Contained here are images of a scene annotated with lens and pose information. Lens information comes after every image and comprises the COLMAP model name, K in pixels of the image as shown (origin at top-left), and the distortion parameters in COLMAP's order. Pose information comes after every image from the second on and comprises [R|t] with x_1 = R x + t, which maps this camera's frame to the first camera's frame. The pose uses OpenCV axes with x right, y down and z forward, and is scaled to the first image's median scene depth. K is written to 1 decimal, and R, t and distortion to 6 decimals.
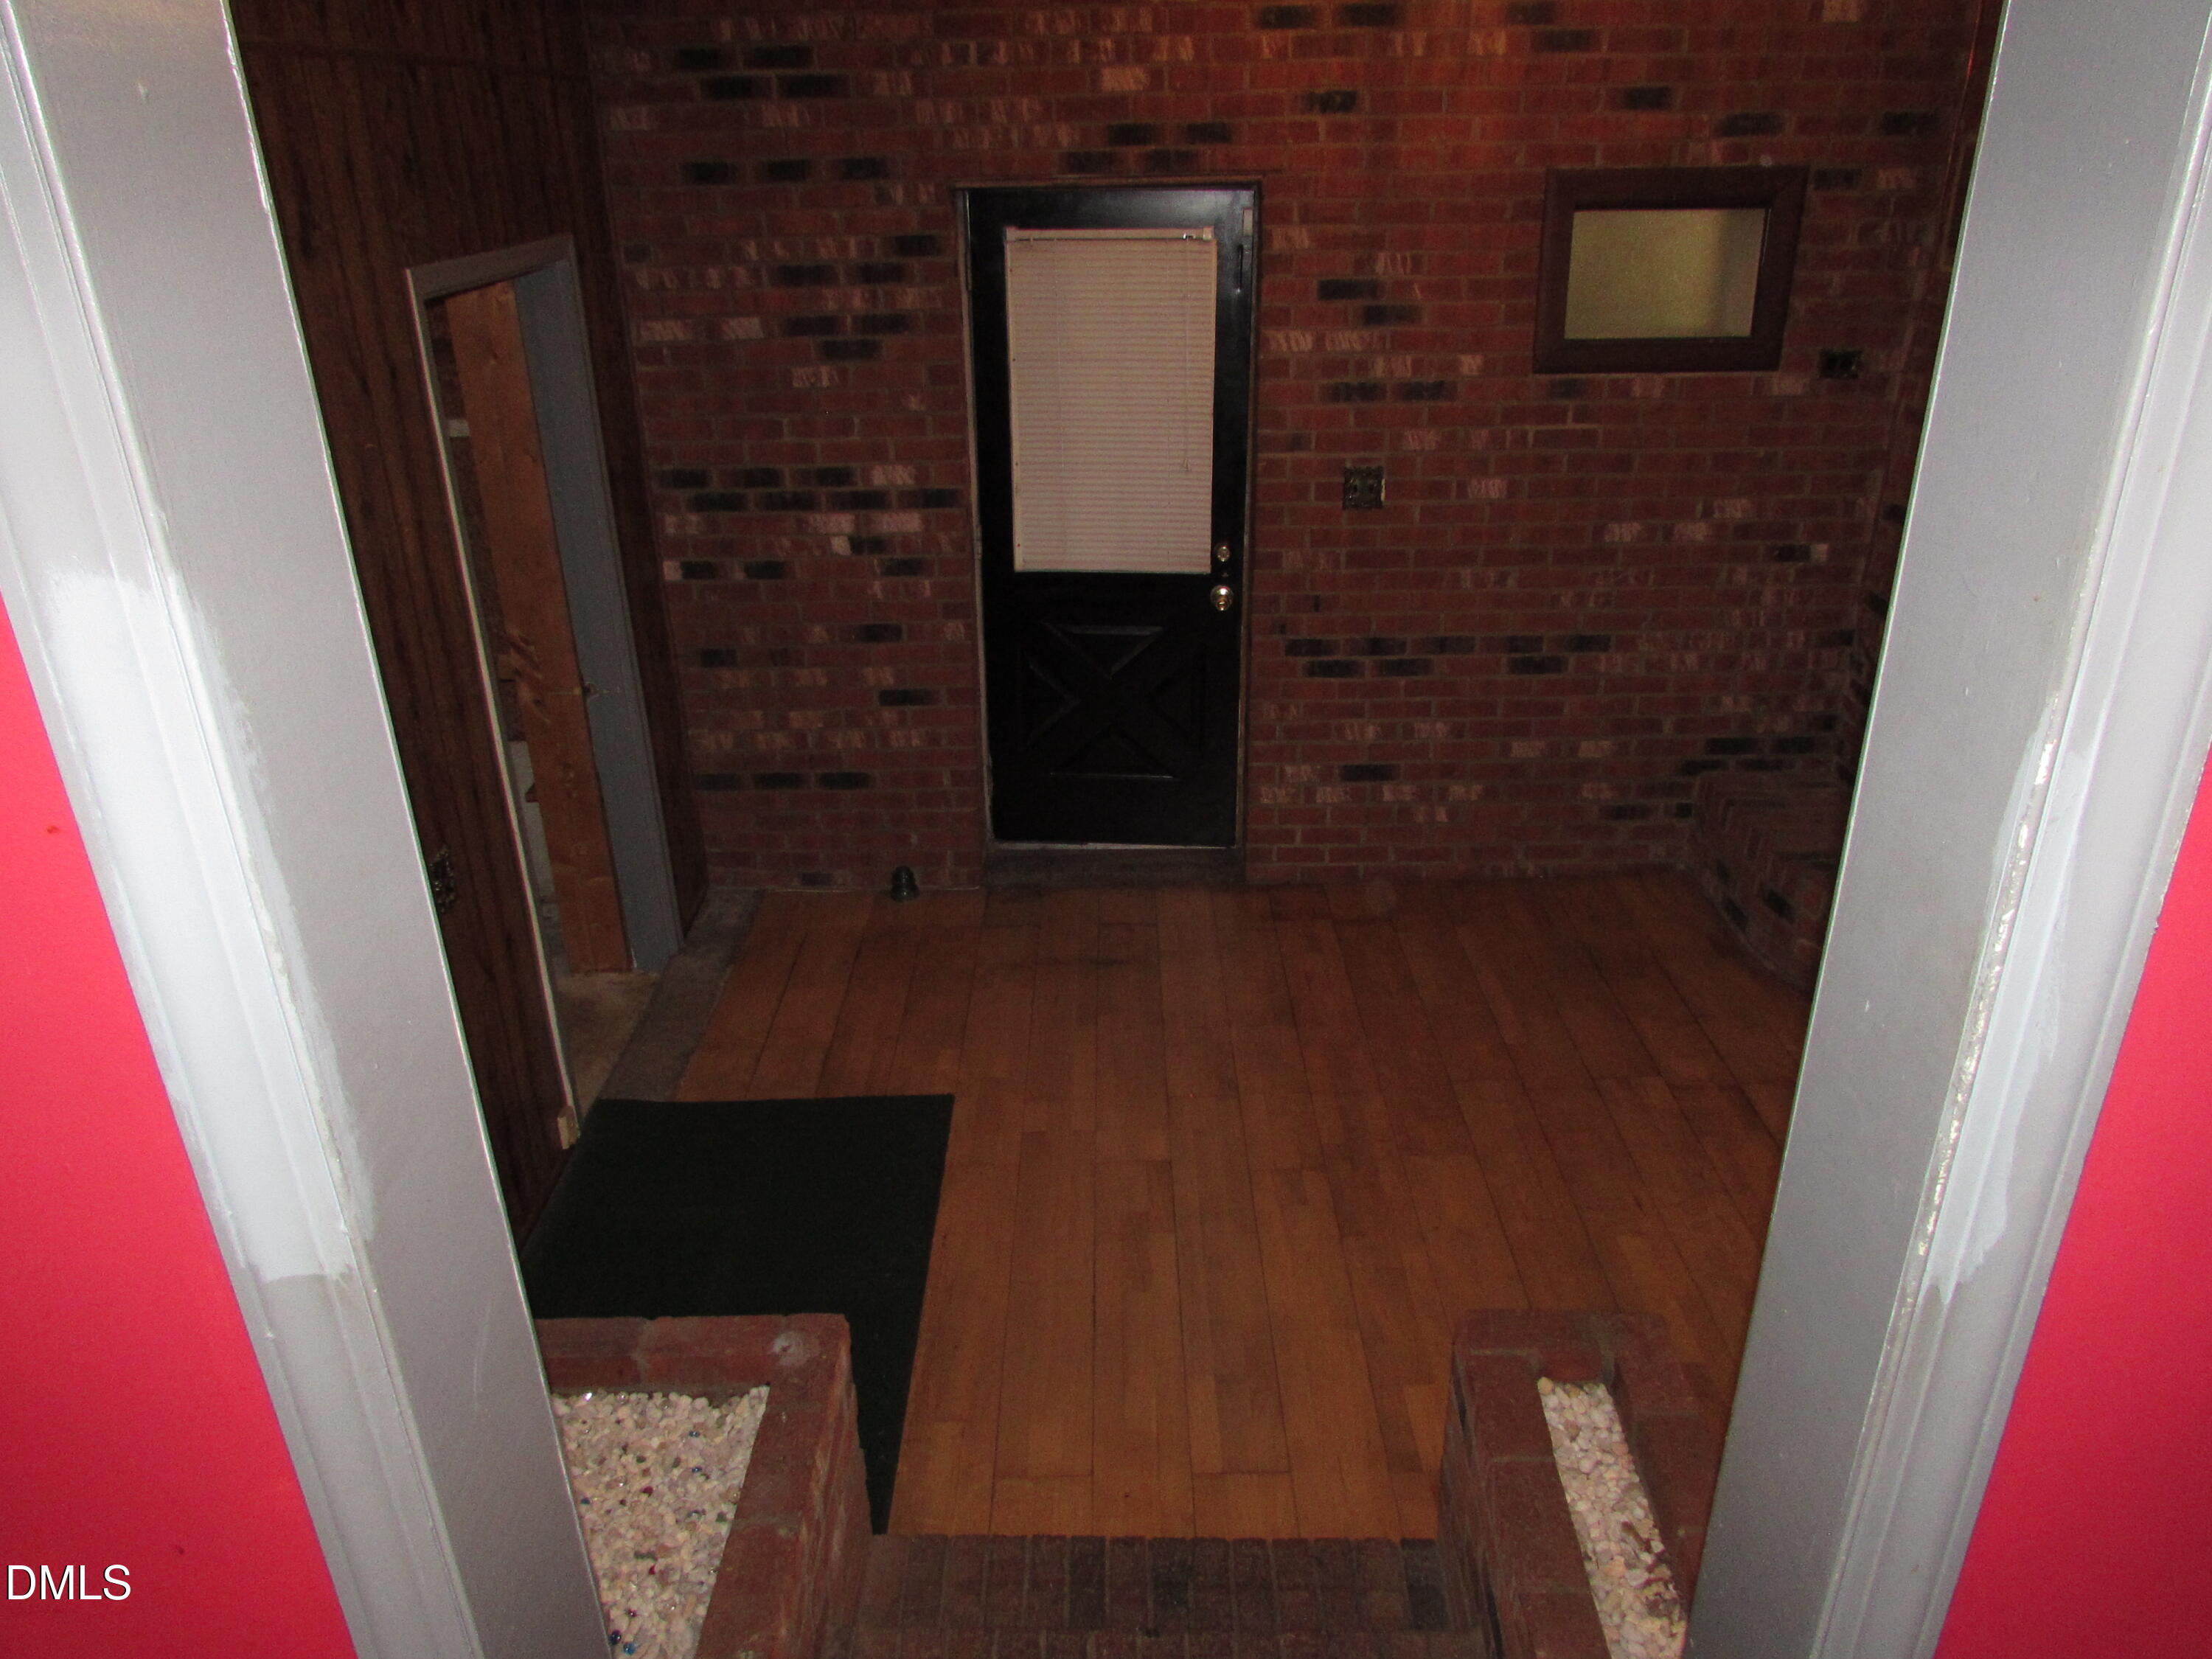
lens RADIAL K [[1560.8, 0, 1093.0], [0, 1560.8, 840.3], [0, 0, 1]] dist [-0.043248, 0.023611]
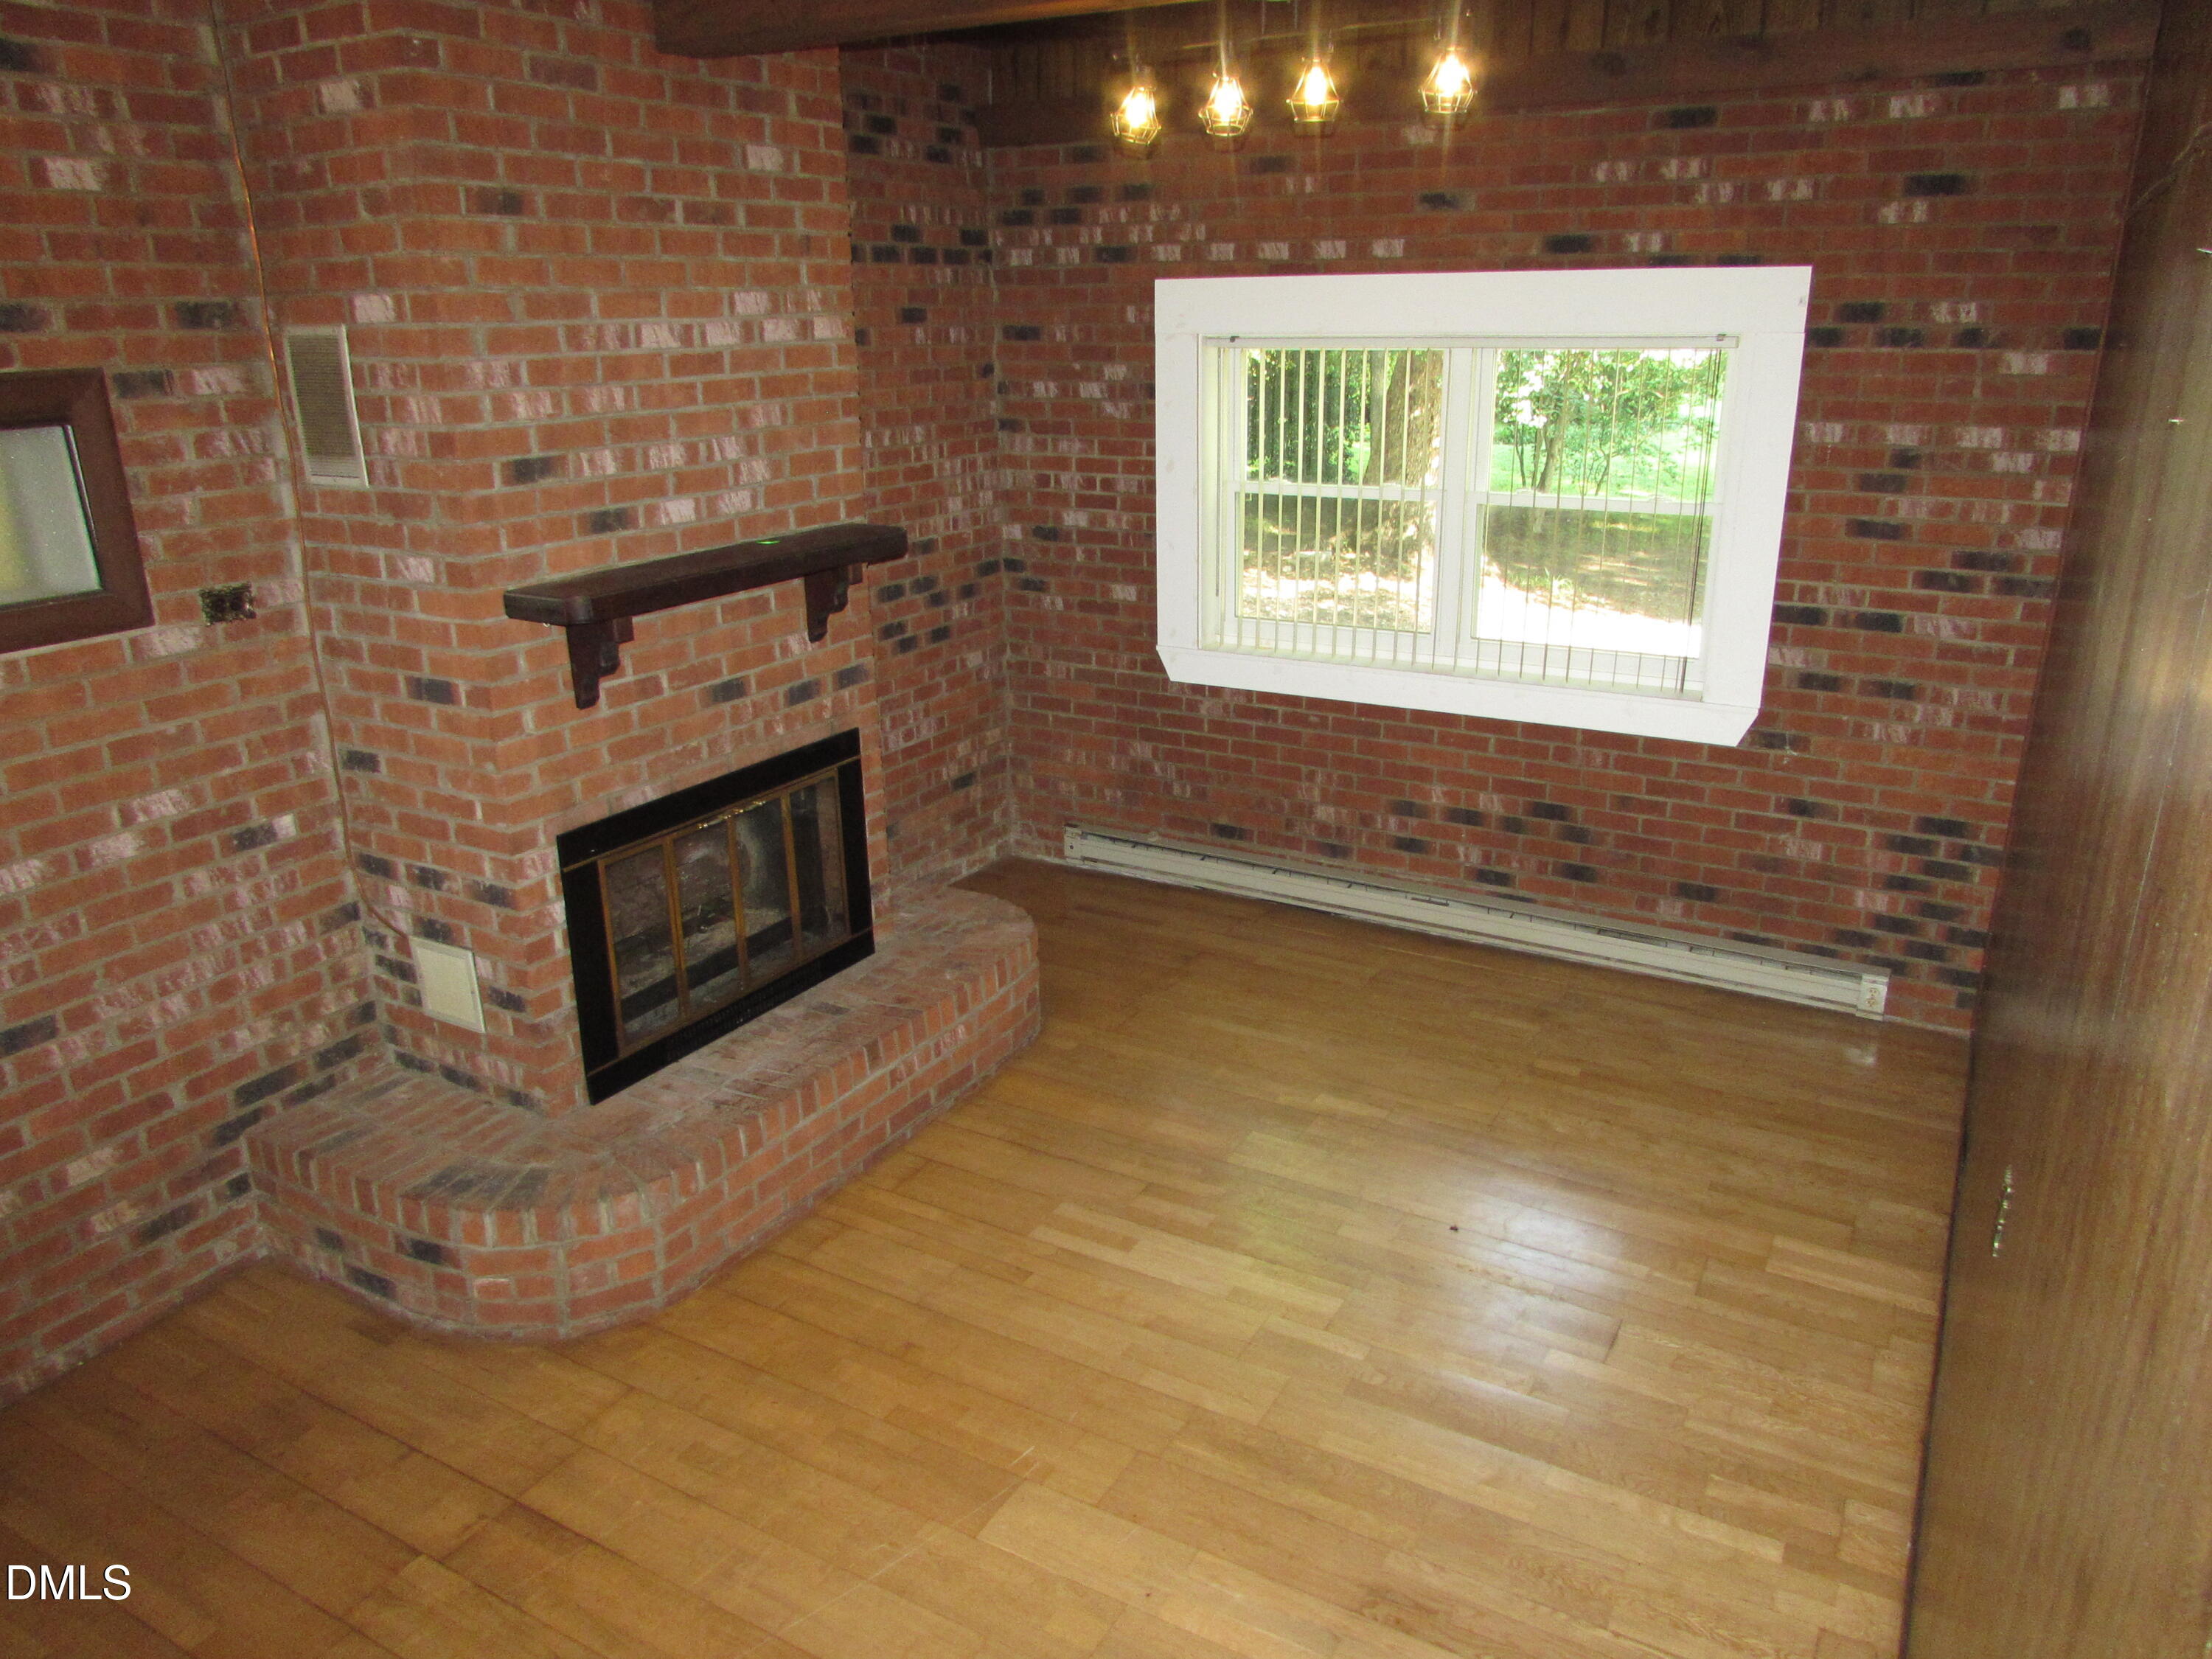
lens RADIAL K [[1560.8, 0, 1103.0], [0, 1560.8, 835.0], [0, 0, 1]] dist [-0.043248, 0.023611]
pose [[0.489555, -0.271430, 0.828650, 0.009438], [0.366777, 0.926259, 0.086716, -0.095427], [-0.791082, 0.261477, 0.553009, 0.217377]]
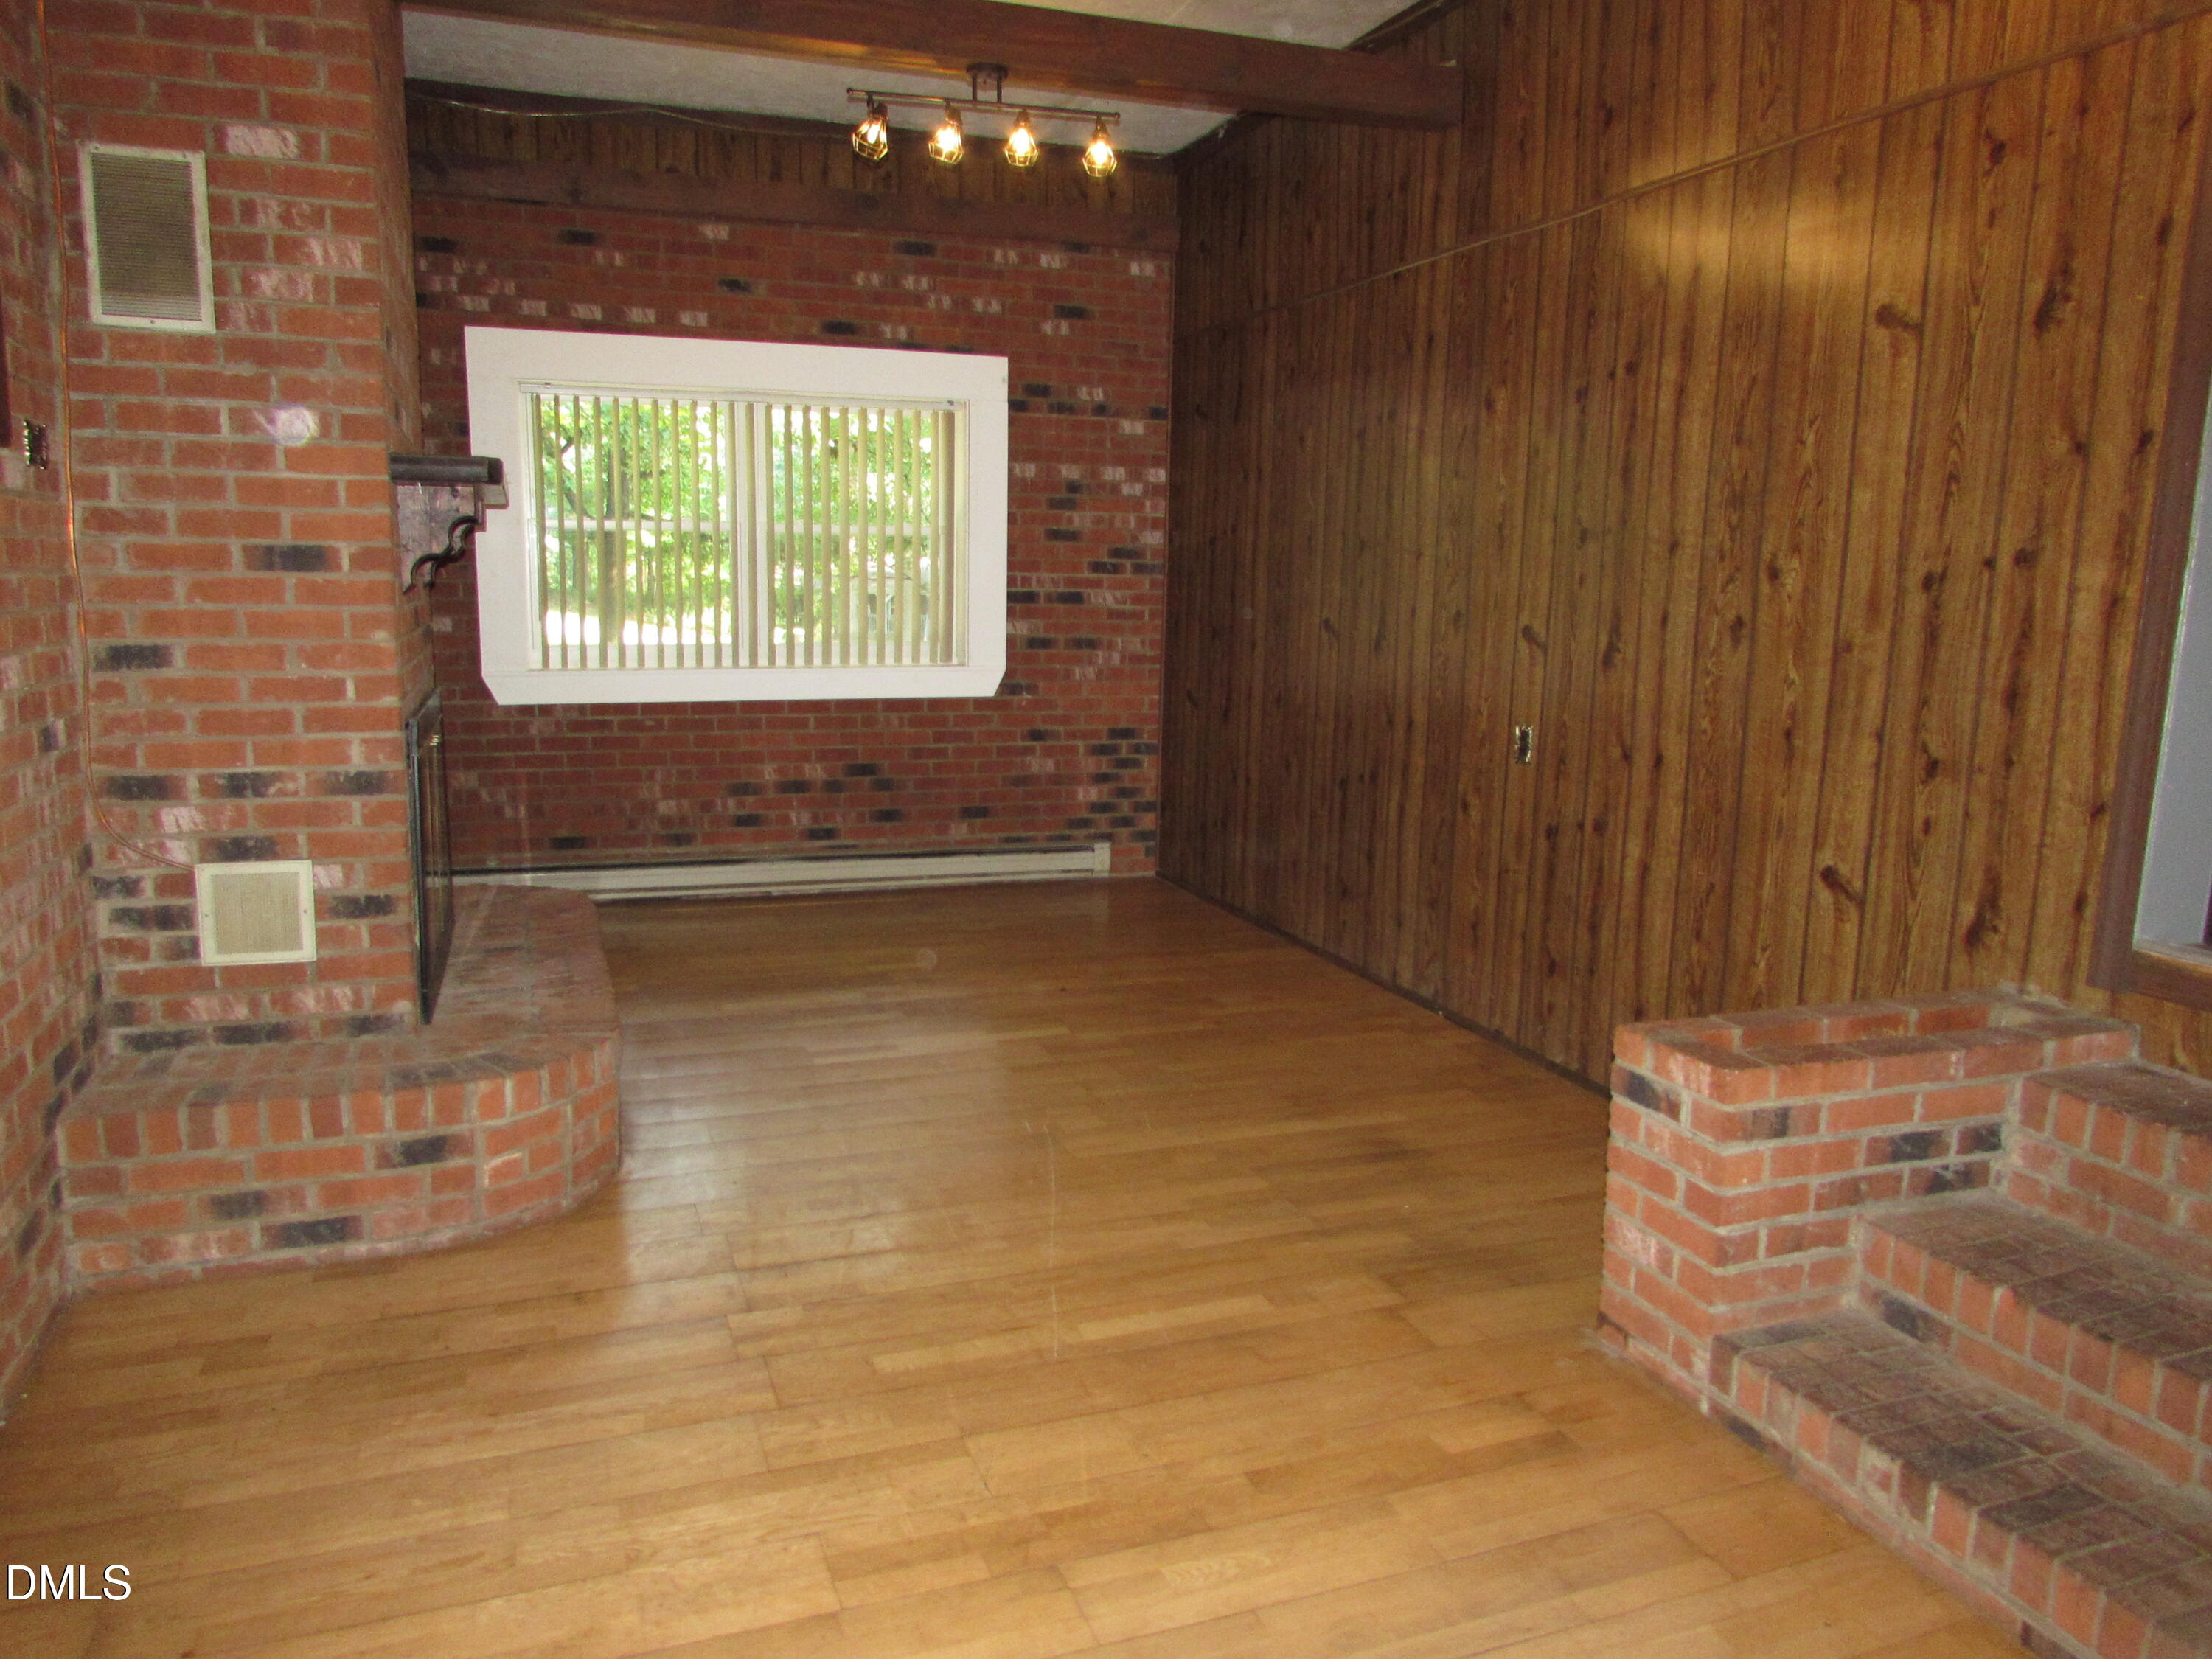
lens RADIAL K [[1560.8, 0, 1105.3], [0, 1560.8, 835.9], [0, 0, 1]] dist [-0.043248, 0.023611]
pose [[-0.361972, -0.143687, 0.921048, -0.299528], [0.378348, 0.880363, 0.286030, -0.166443], [-0.851956, 0.452012, -0.264304, 0.814096]]
